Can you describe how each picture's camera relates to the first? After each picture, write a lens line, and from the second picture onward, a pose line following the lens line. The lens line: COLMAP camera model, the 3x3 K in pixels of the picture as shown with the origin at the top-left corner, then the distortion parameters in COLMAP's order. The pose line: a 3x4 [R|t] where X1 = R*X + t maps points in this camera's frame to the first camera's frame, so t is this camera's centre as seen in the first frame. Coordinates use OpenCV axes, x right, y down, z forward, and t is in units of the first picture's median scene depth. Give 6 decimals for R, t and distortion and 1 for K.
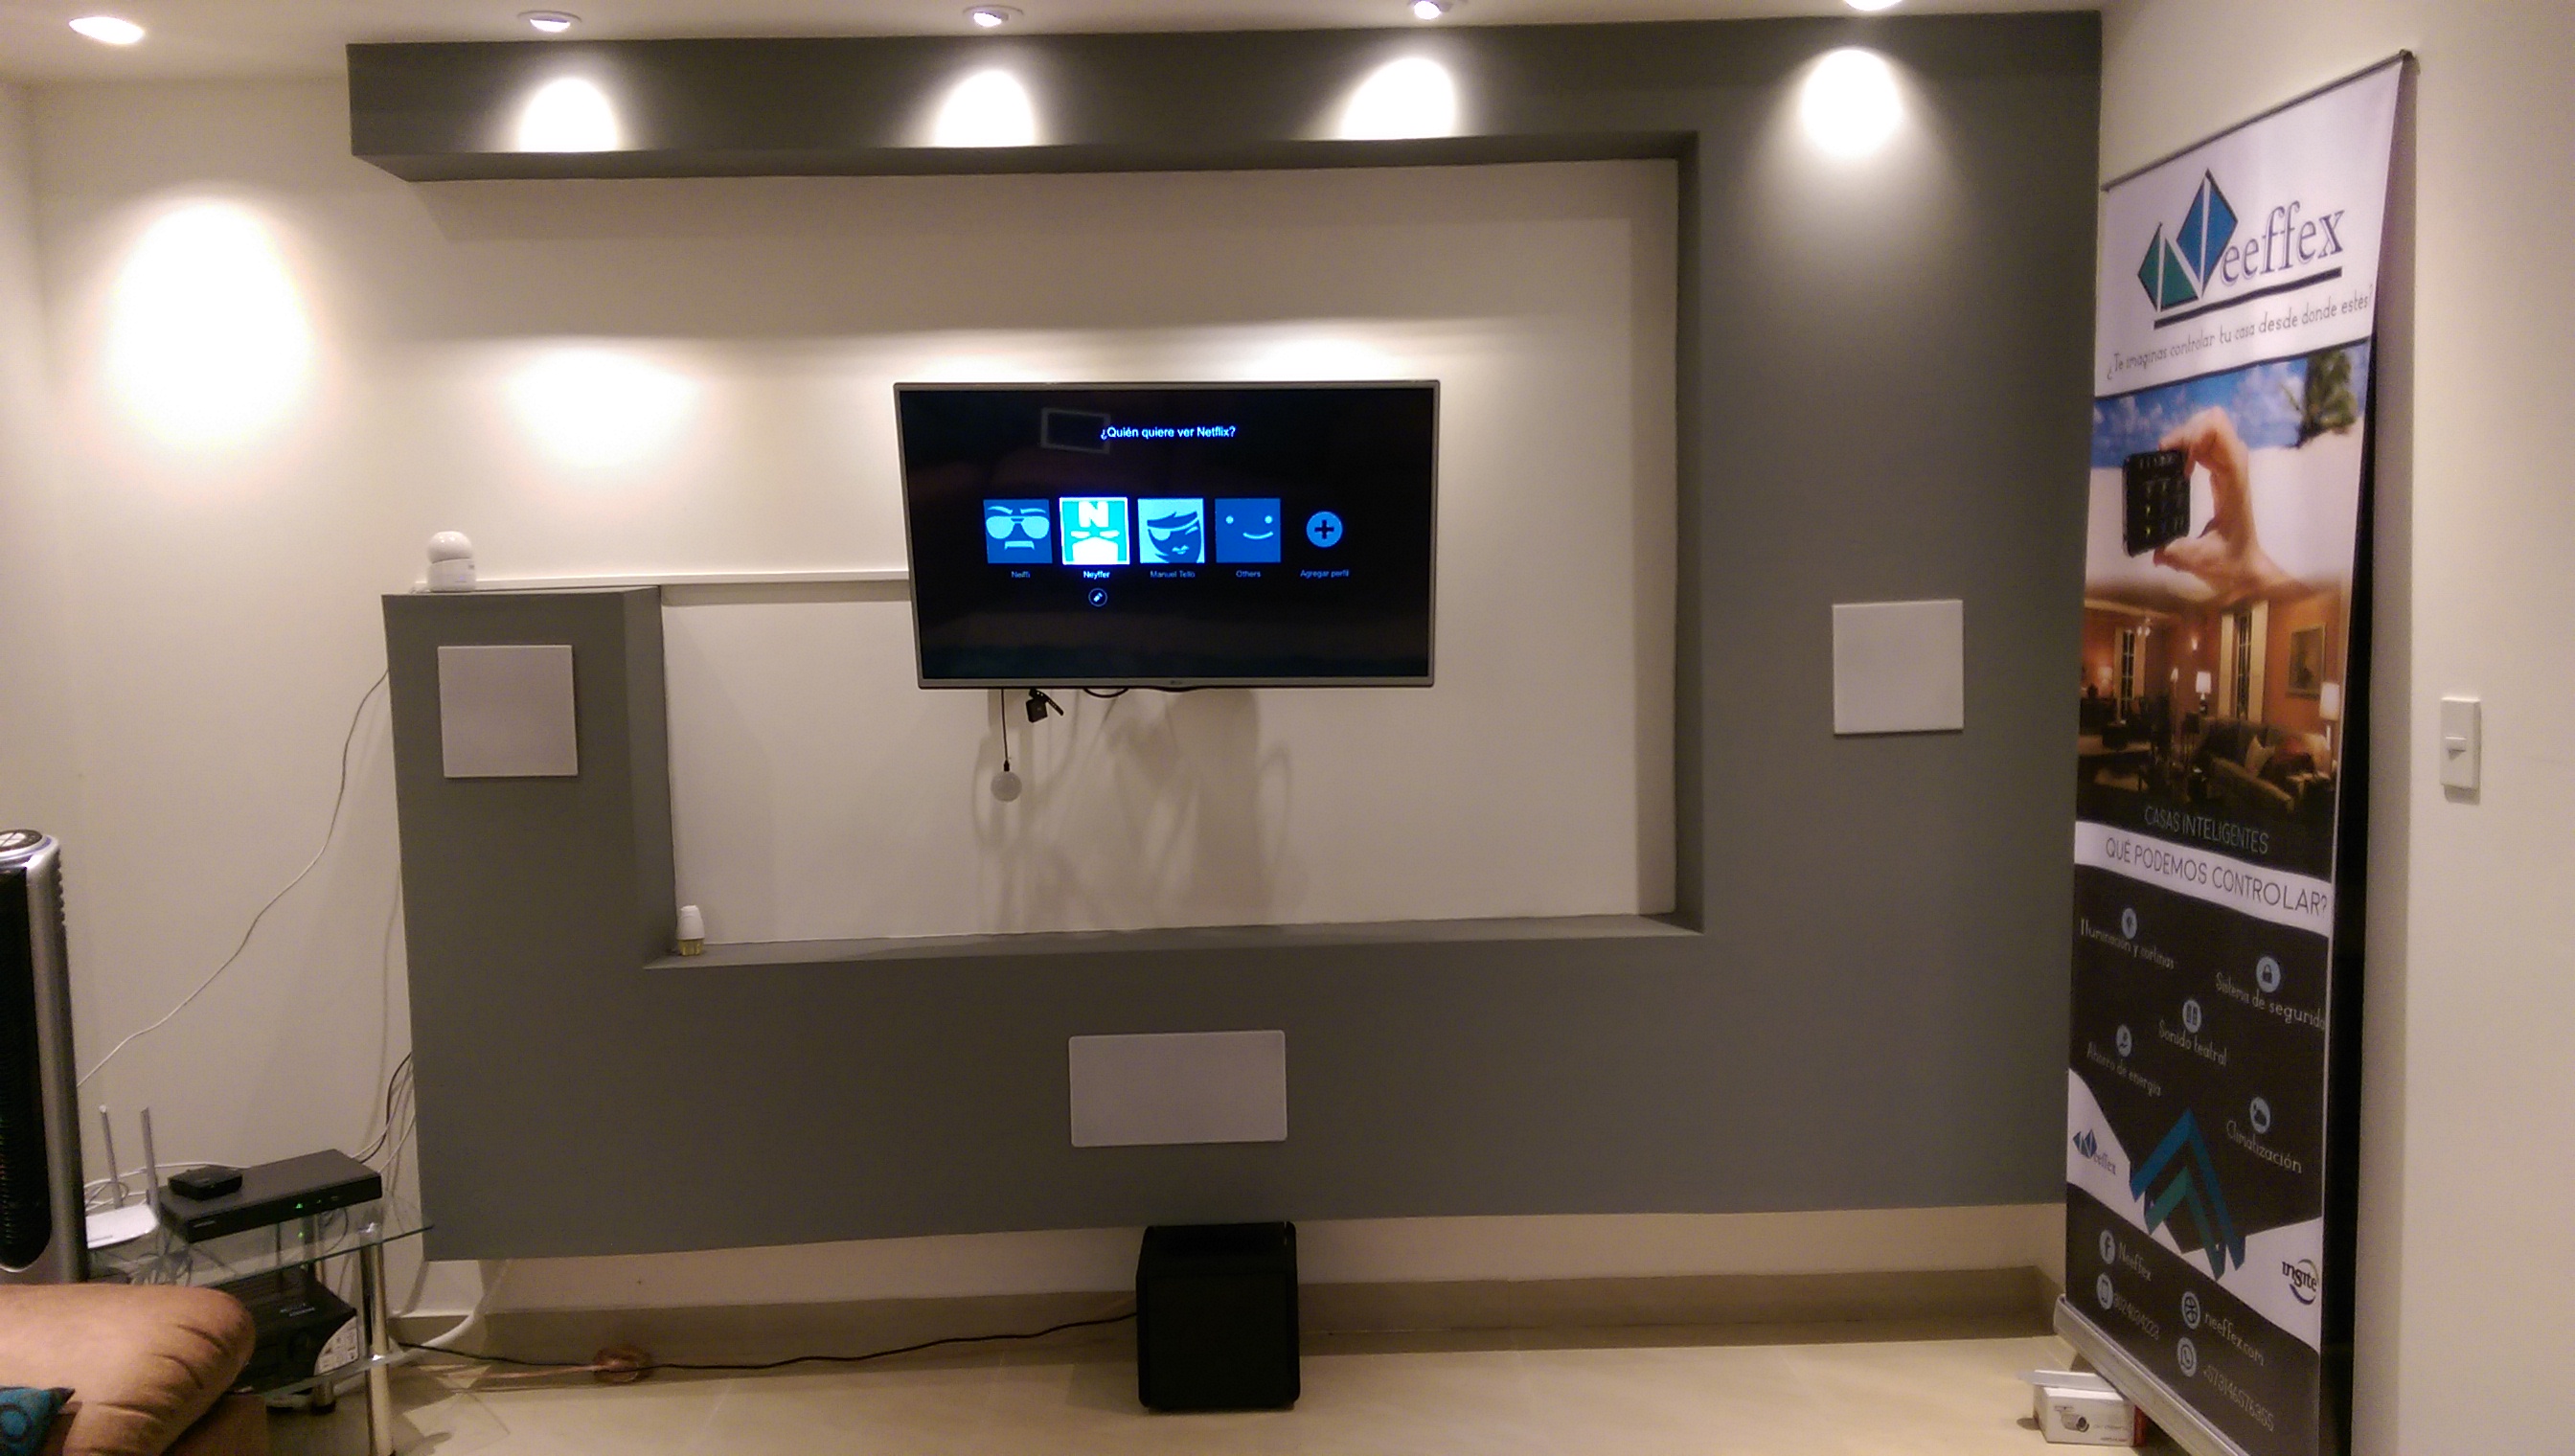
lens RADIAL K [[1822.4, 0, 1290.2], [0, 1822.4, 716.9], [0, 0, 1]] dist [0.046860, -0.071773]
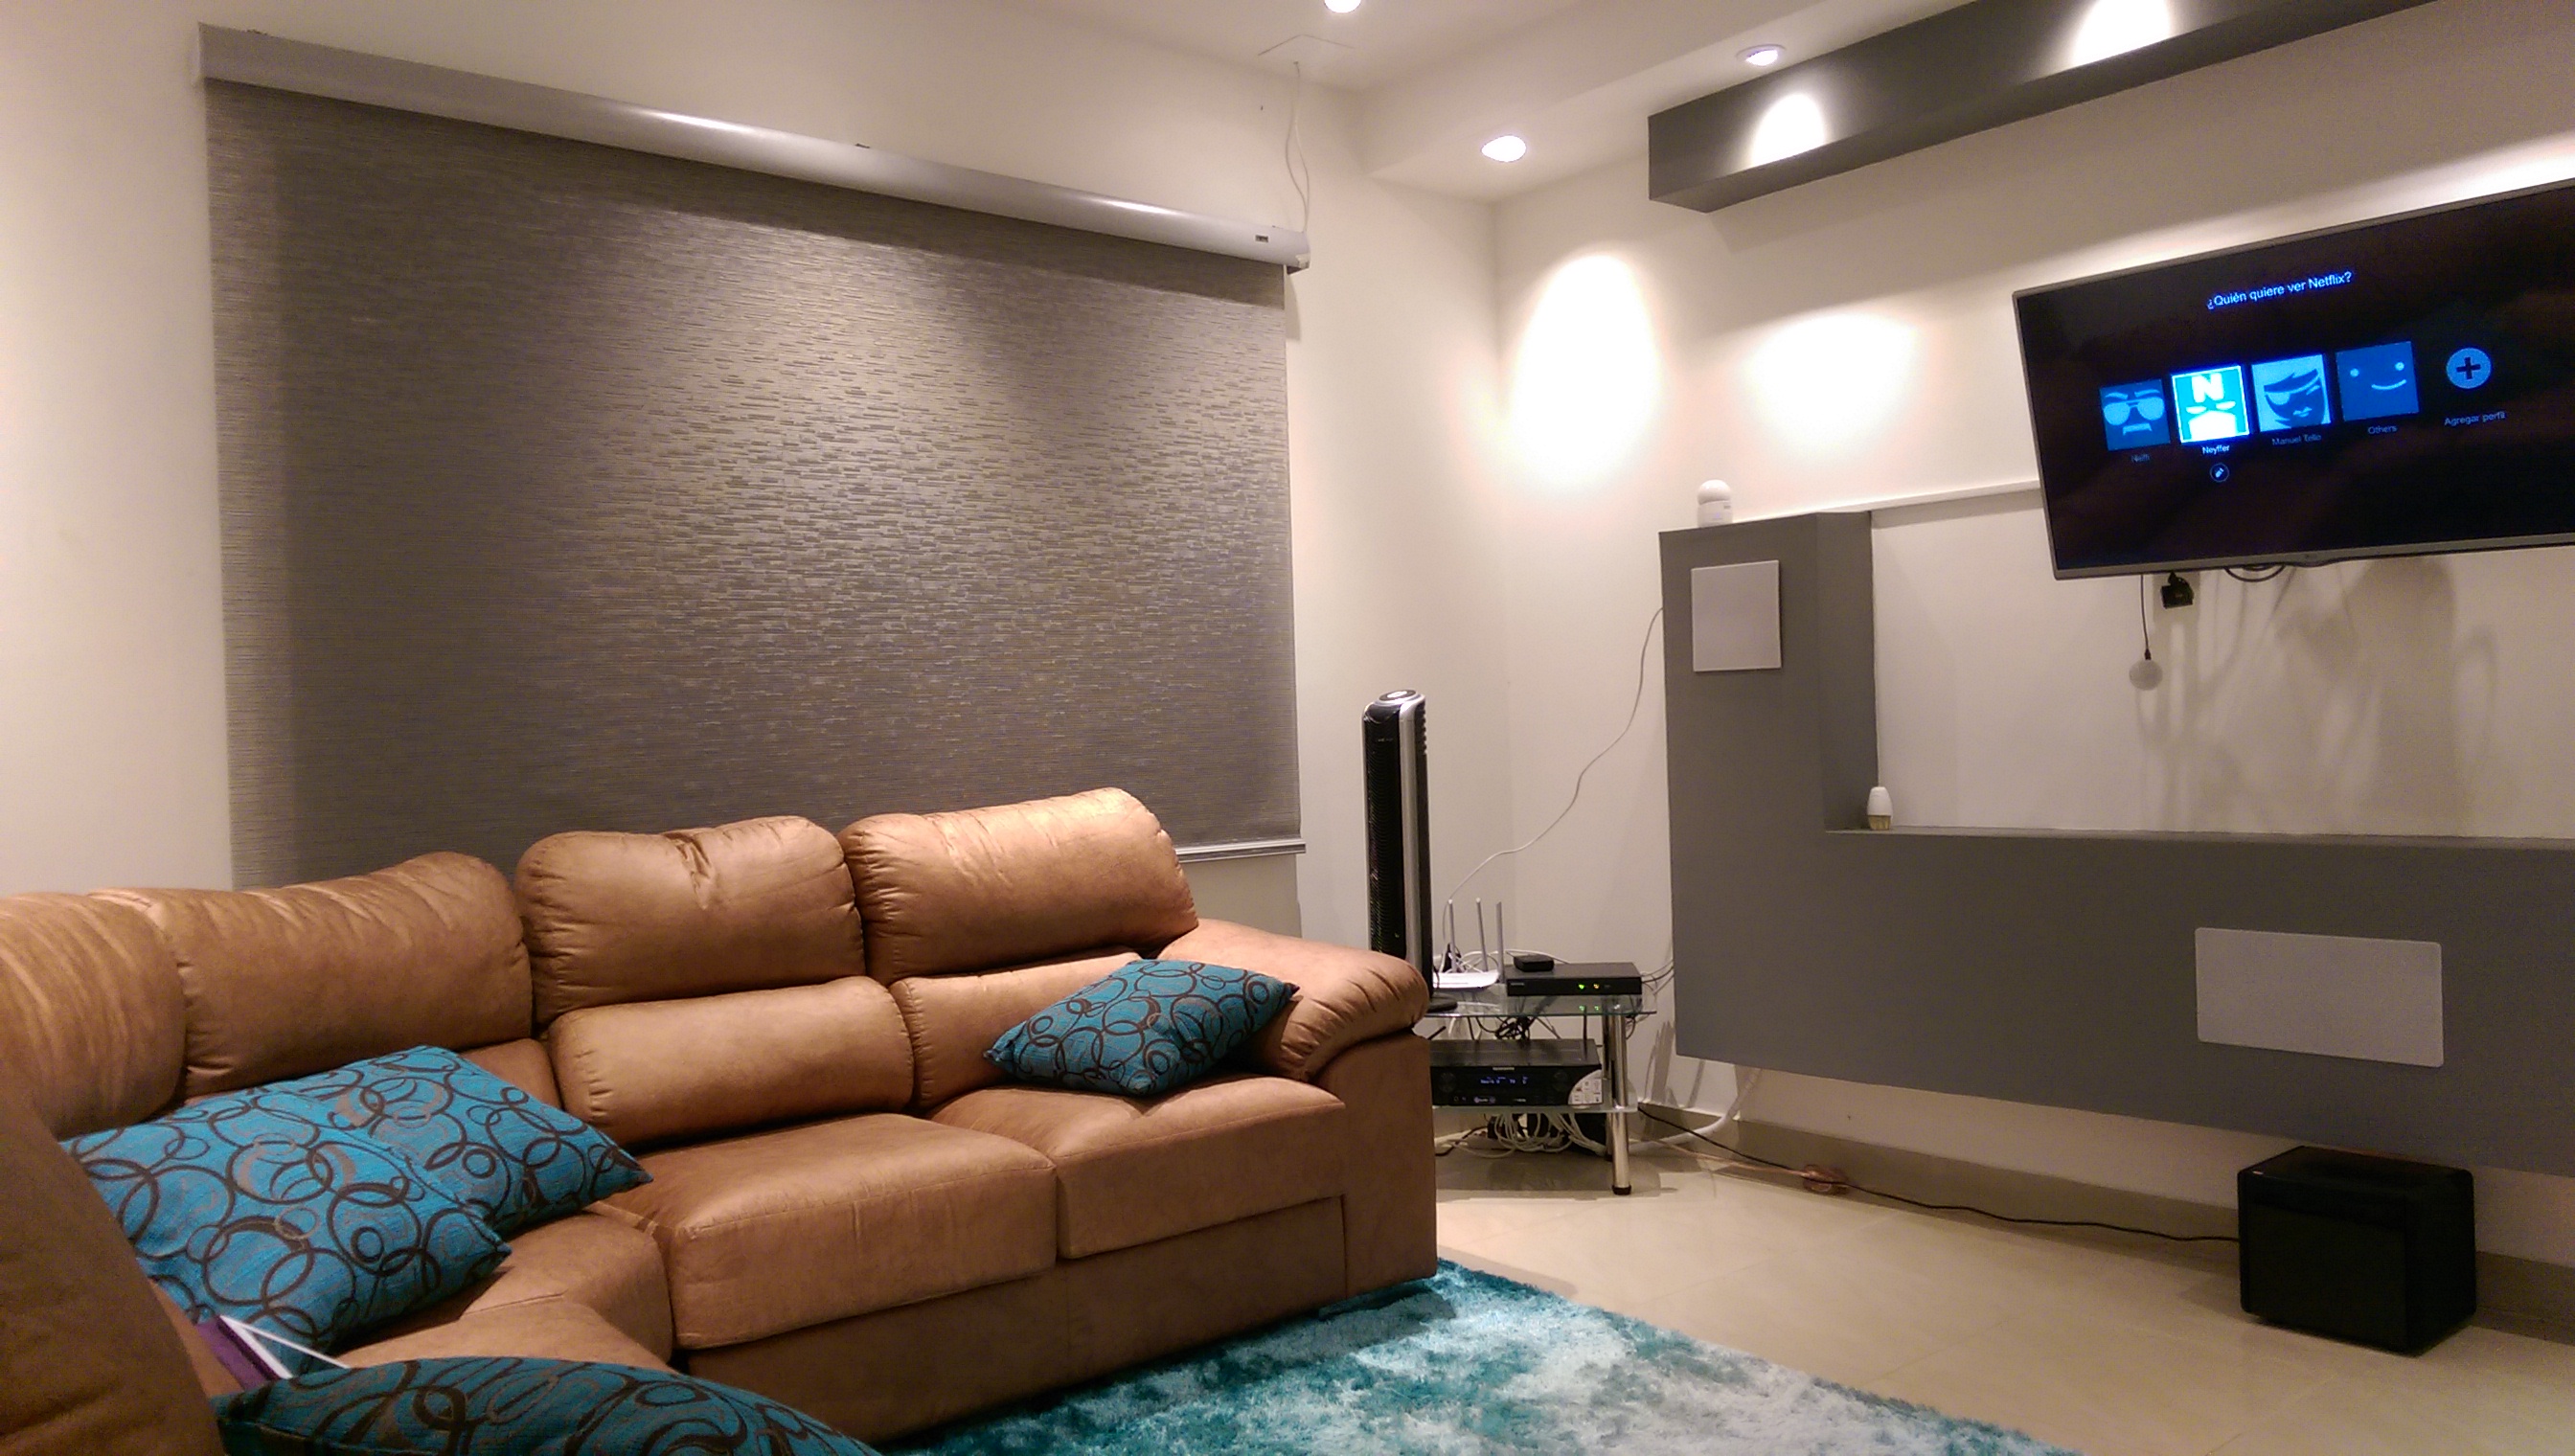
lens RADIAL K [[1822.4, 0, 1276.5], [0, 1822.4, 724.4], [0, 0, 1]] dist [0.046860, -0.071773]
pose [[0.607368, 0.003916, -0.794411, 0.370743], [-0.039420, 0.998905, -0.025215, 0.114117], [0.793442, 0.046630, 0.606857, 0.005603]]
